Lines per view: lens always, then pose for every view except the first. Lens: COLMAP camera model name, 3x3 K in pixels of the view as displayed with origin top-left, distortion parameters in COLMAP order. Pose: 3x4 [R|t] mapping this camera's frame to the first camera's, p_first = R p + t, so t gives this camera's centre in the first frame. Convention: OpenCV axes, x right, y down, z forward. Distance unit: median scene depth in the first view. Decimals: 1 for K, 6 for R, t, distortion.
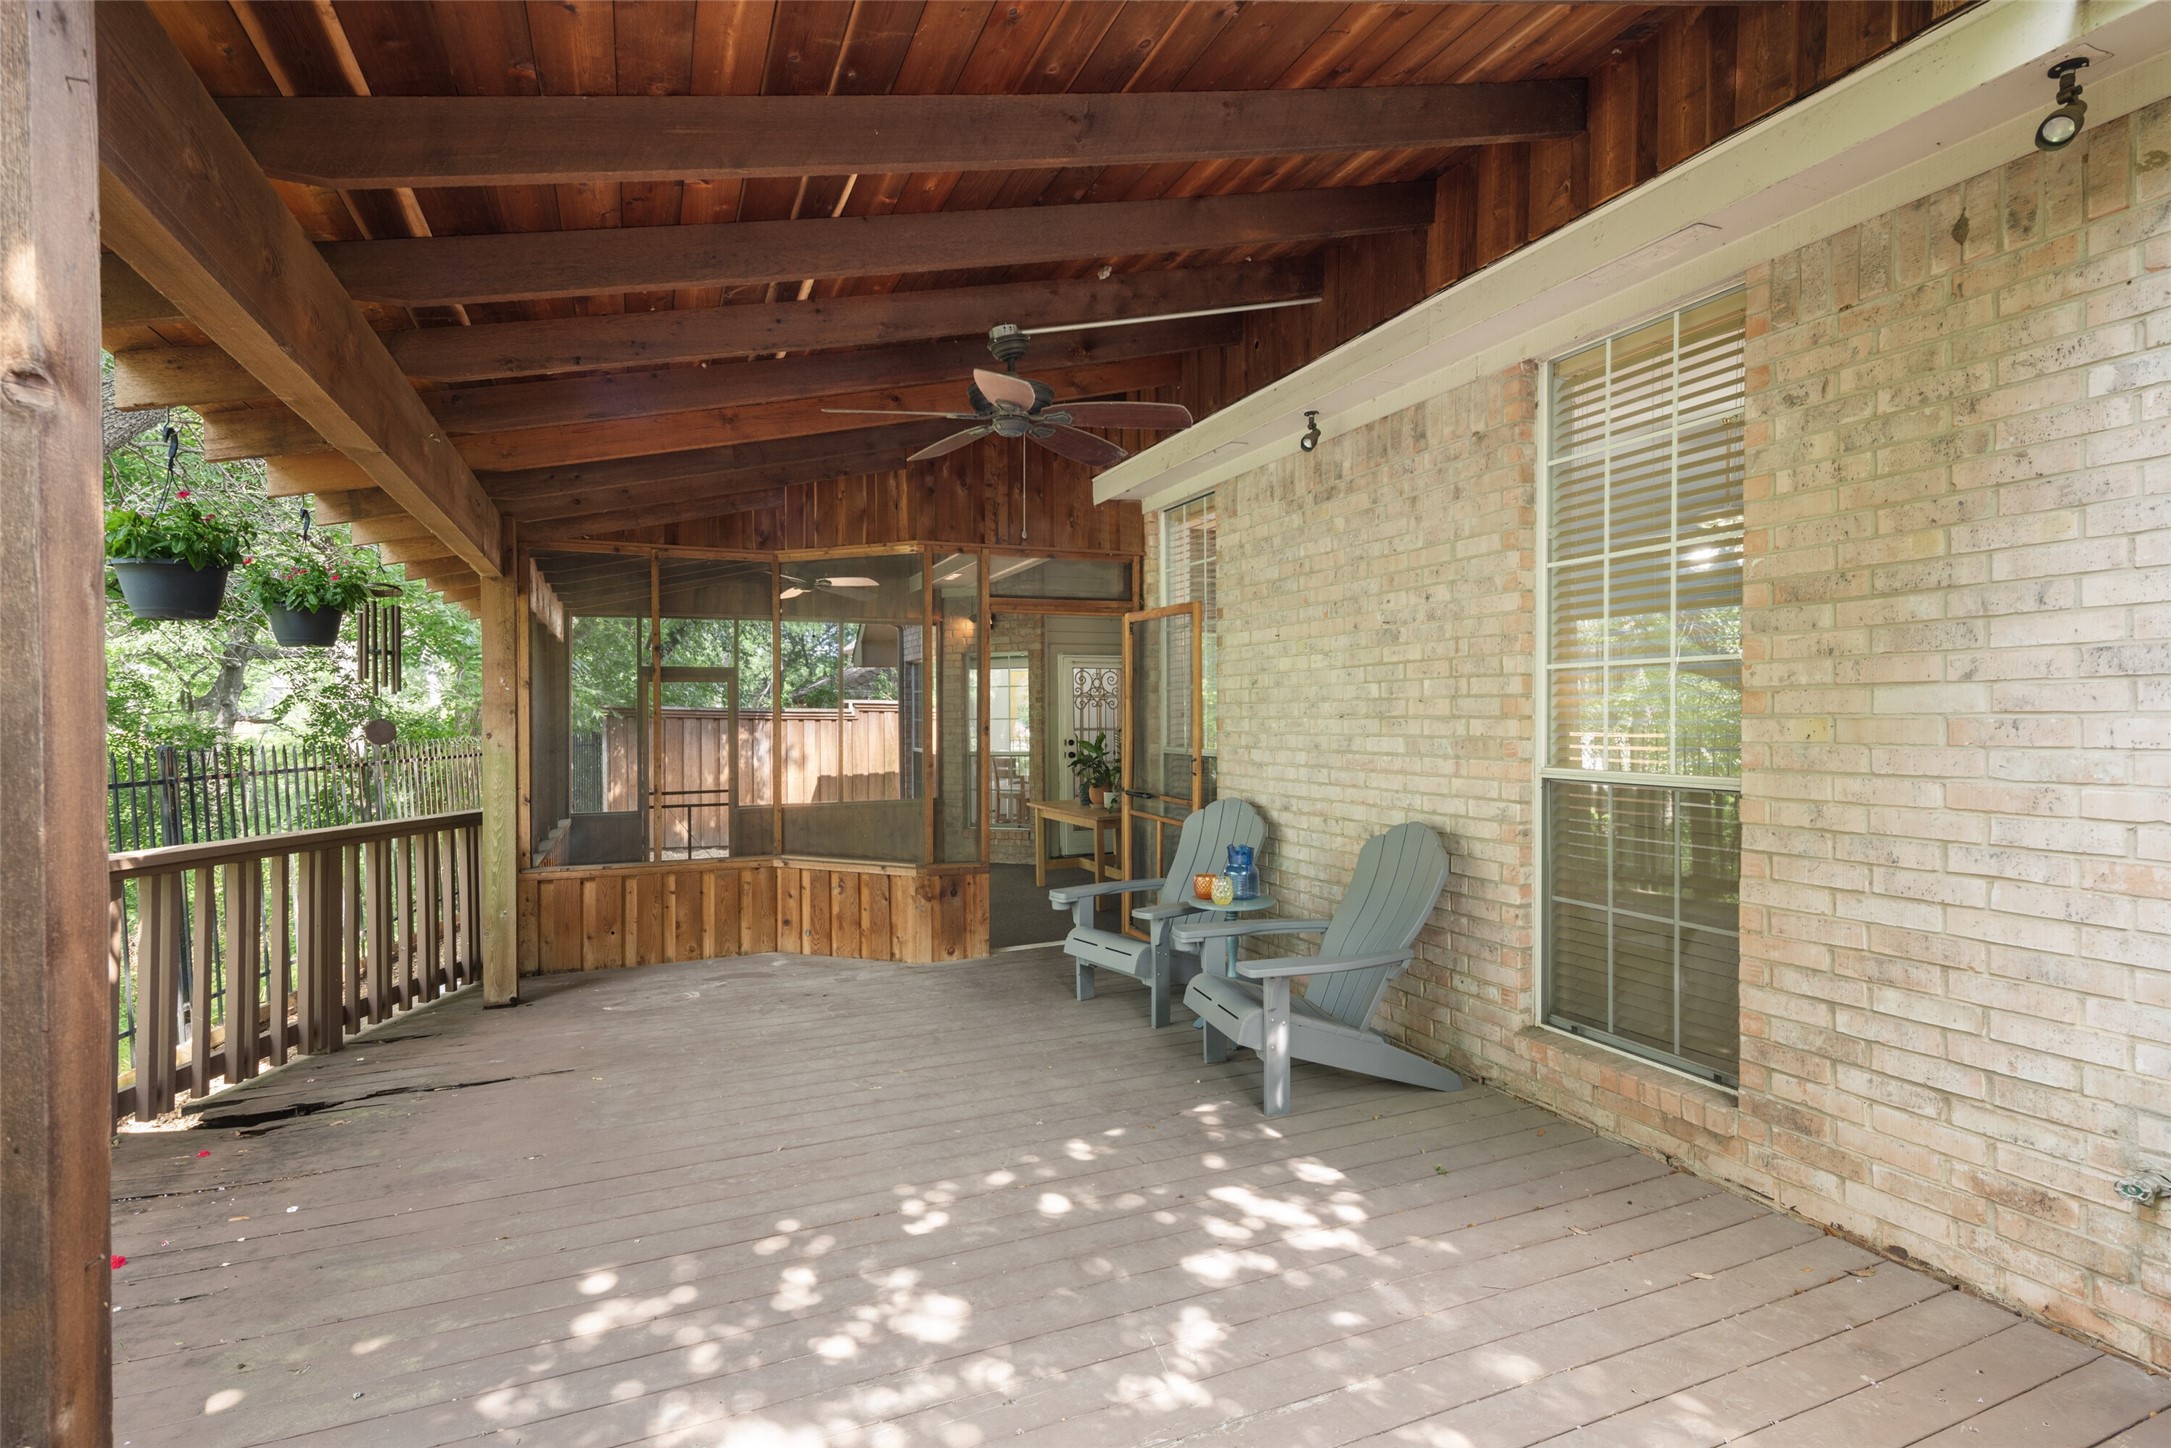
lens RADIAL K [[1018.2, 0, 1097.3], [0, 1018.2, 739.8], [0, 0, 1]] dist [0.037582, 0.000300]
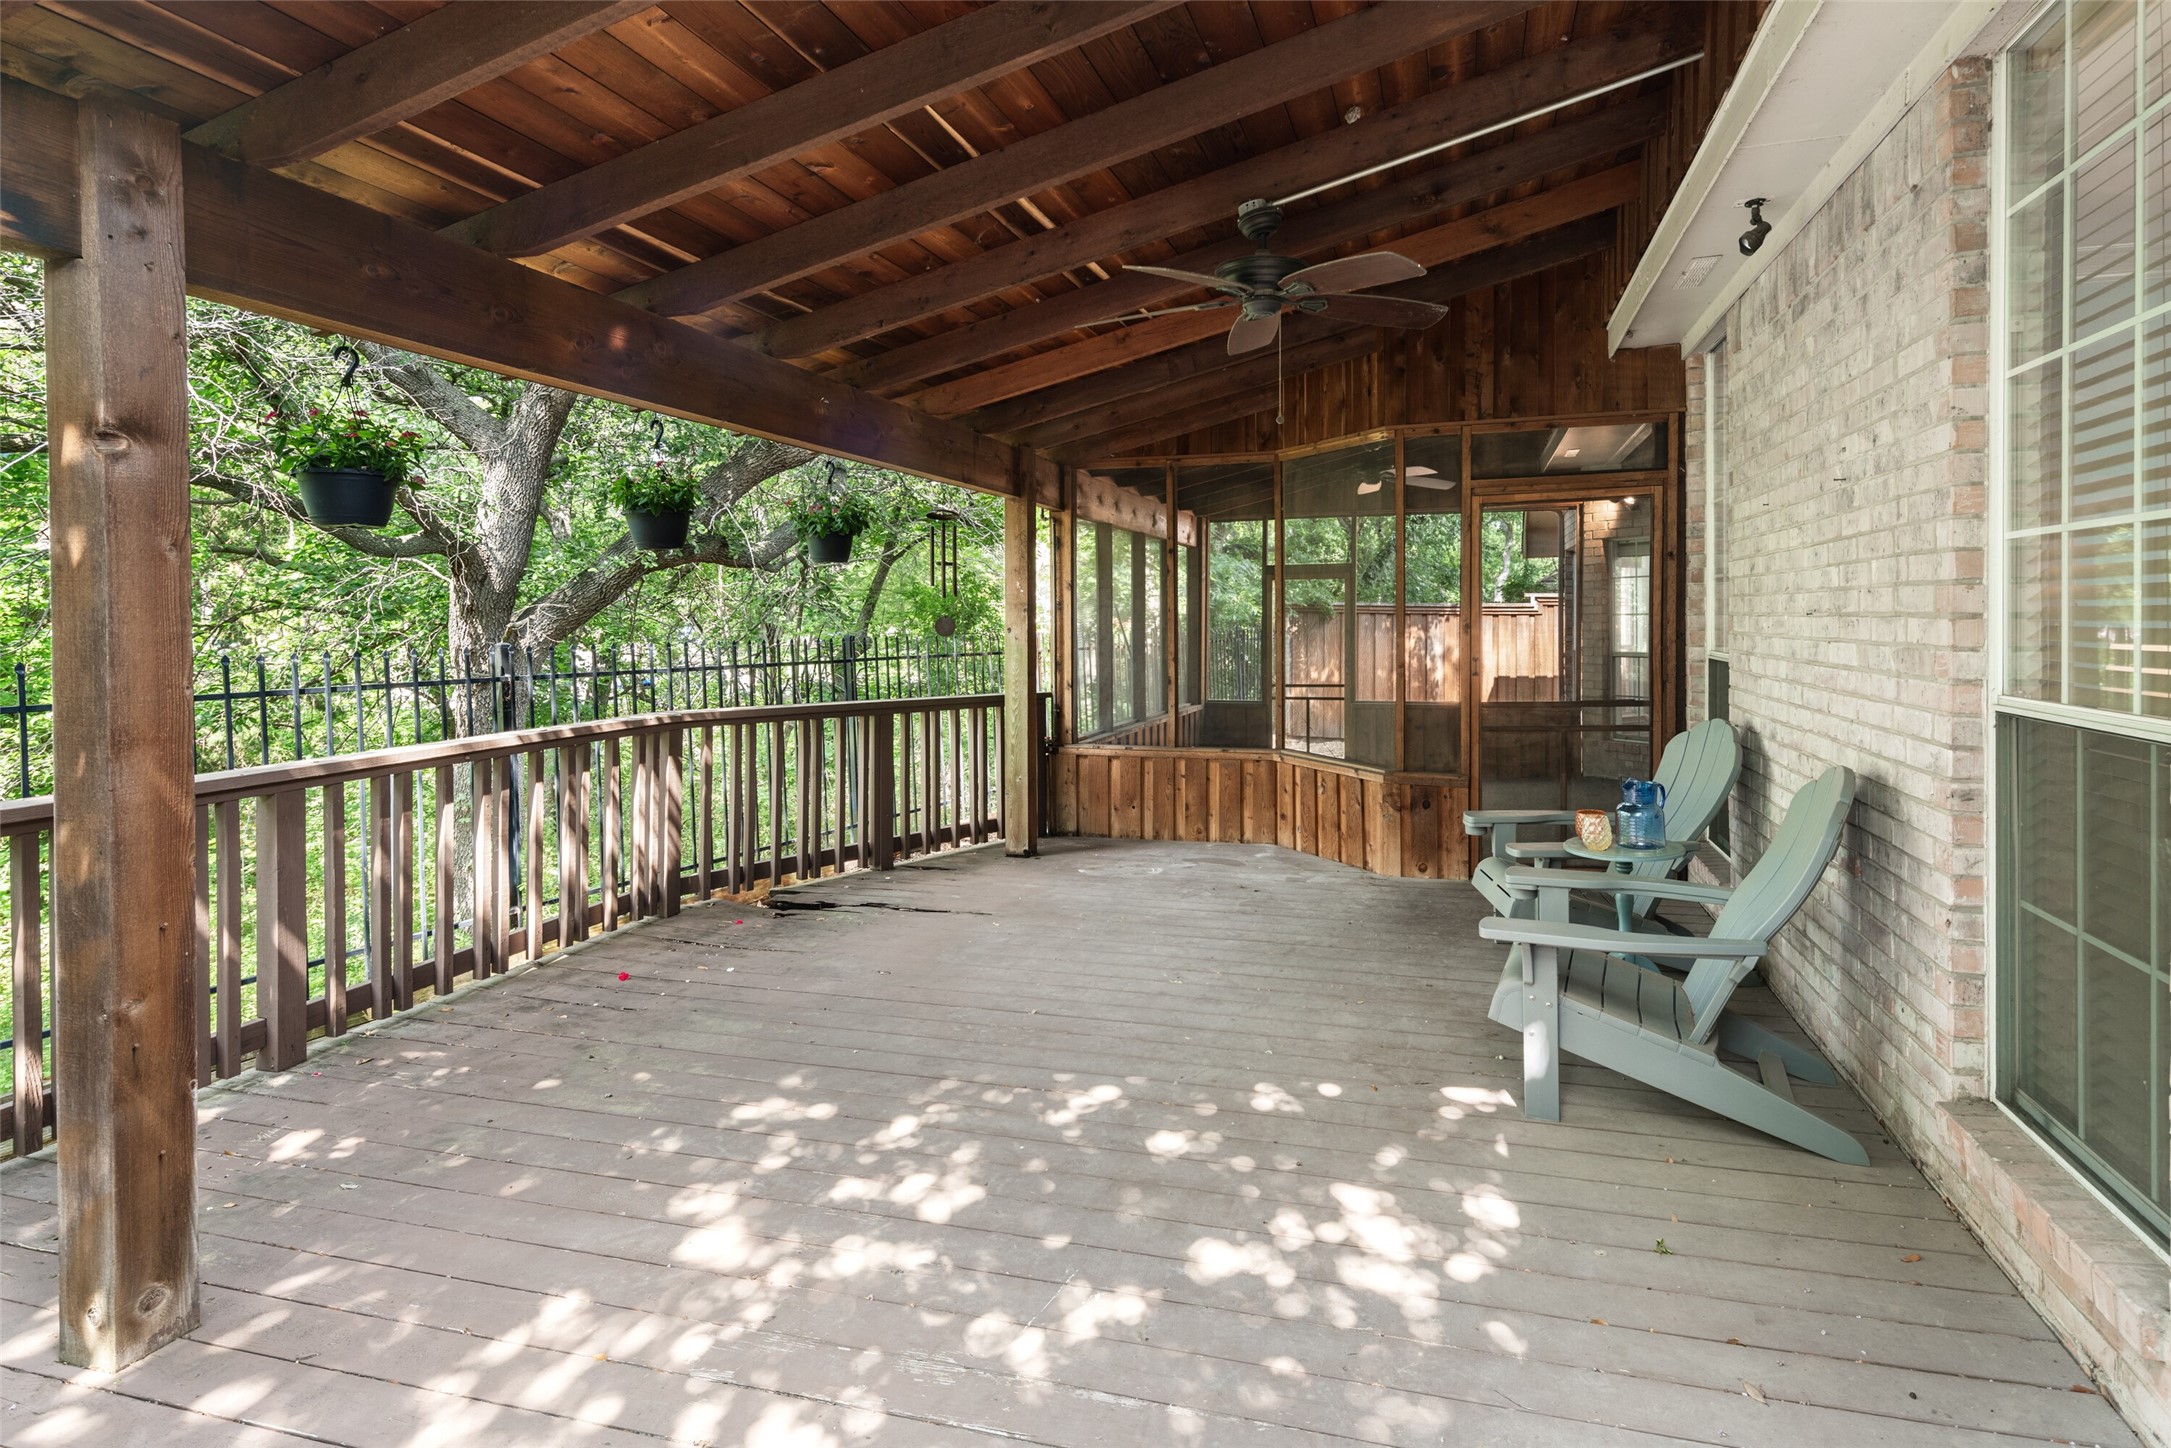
lens RADIAL K [[1062.9, 0, 1210.3], [0, 1062.9, 626.3], [0, 0, 1]] dist [0.021696, -0.006406]
pose [[0.808354, 0.006470, -0.588661, 0.284310], [-0.011048, 0.999930, -0.004181, -0.004737], [0.588593, 0.009883, 0.808369, 0.118393]]
